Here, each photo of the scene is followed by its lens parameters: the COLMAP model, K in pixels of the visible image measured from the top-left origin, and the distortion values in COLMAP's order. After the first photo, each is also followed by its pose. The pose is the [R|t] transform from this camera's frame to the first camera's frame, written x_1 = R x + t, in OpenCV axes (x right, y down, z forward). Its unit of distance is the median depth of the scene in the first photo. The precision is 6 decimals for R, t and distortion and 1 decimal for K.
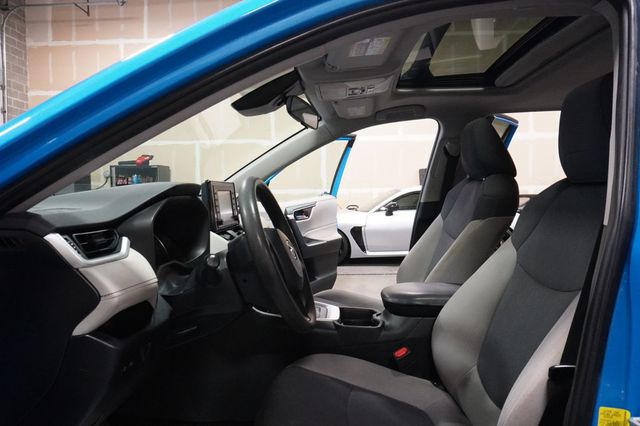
lens RADIAL K [[423.1, 0, 320.6], [0, 423.1, 209.9], [0, 0, 1]] dist [-0.040785, 0.031677]
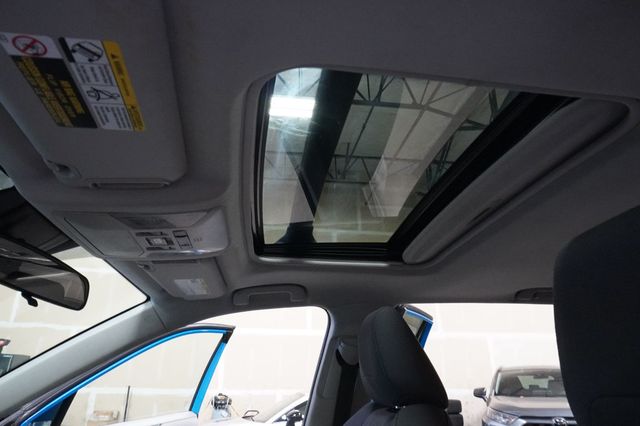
lens RADIAL K [[423.1, 0, 320.6], [0, 423.1, 209.9], [0, 0, 1]] dist [-0.040785, 0.031677]
pose [[0.979279, 0.092763, 0.180024, 0.136667], [-0.005780, 0.901368, -0.433014, -0.064643], [-0.202436, 0.423001, 0.883227, 0.344521]]
